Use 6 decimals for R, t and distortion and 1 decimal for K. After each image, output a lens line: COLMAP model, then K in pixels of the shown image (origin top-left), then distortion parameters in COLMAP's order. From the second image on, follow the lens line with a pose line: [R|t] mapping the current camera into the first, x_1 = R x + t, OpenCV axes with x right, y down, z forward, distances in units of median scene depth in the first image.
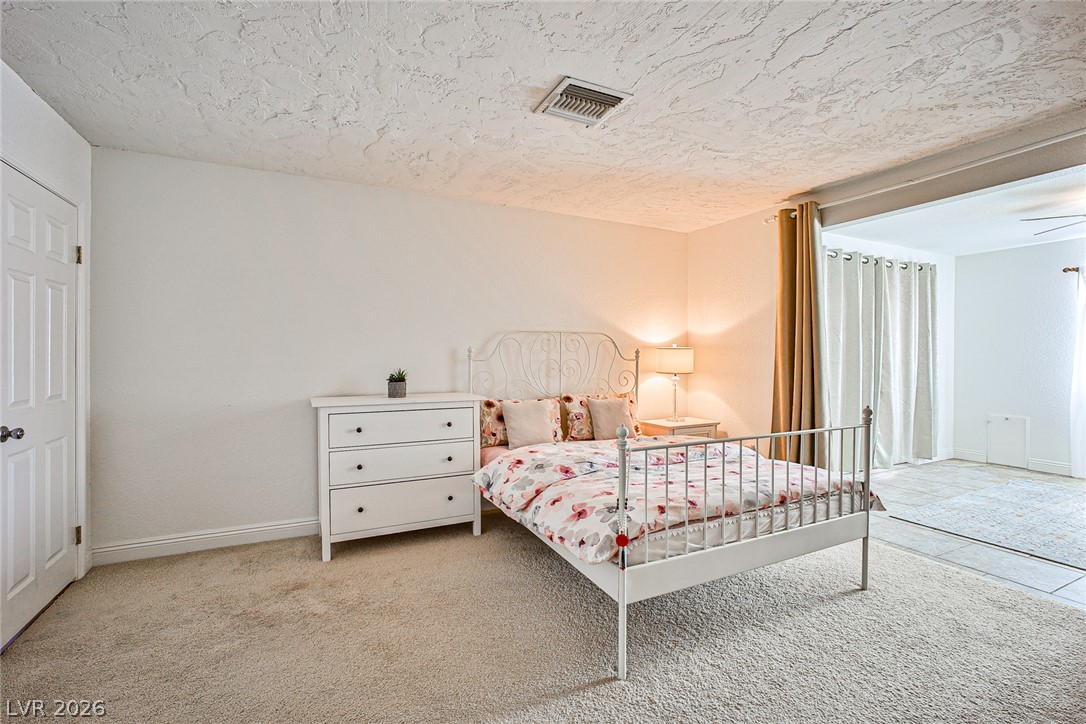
lens RADIAL K [[485.6, 0, 540.6], [0, 485.6, 350.9], [0, 0, 1]] dist [-0.046157, 0.025117]
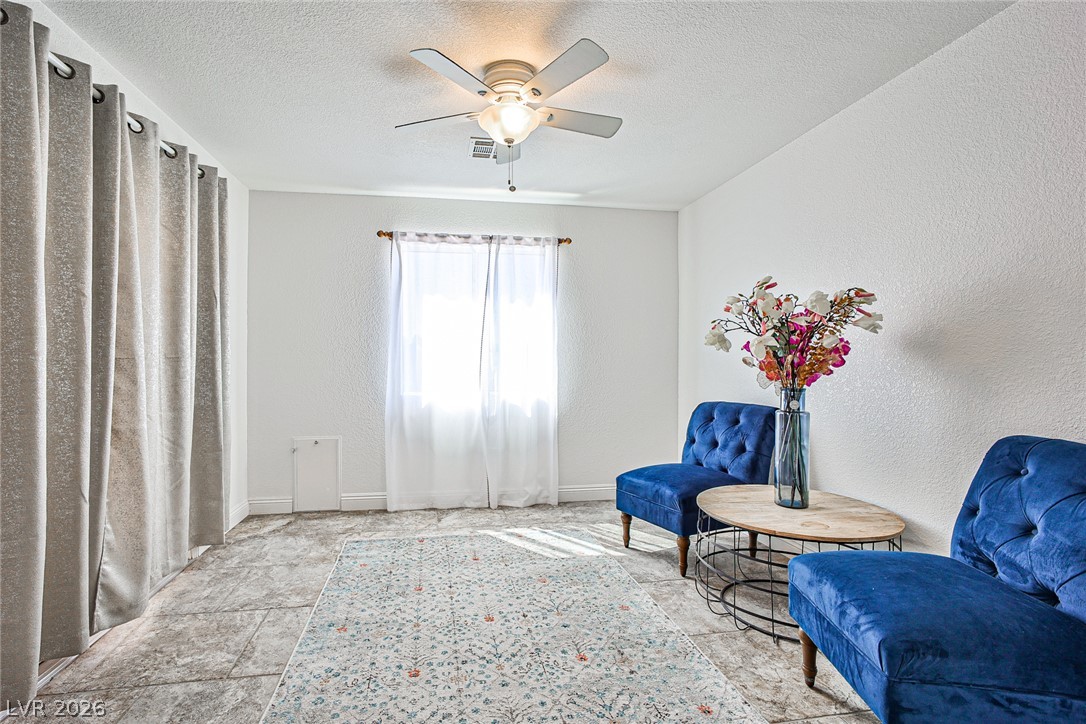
lens RADIAL K [[502.3, 0, 543.0], [0, 502.3, 362.0], [0, 0, 1]] dist [-0.037167, 0.015445]
pose [[0.255356, -0.005070, 0.966834, 0.403015], [-0.002777, 0.999978, 0.005977, 0.024897], [-0.966843, -0.004211, 0.255336, 0.542329]]
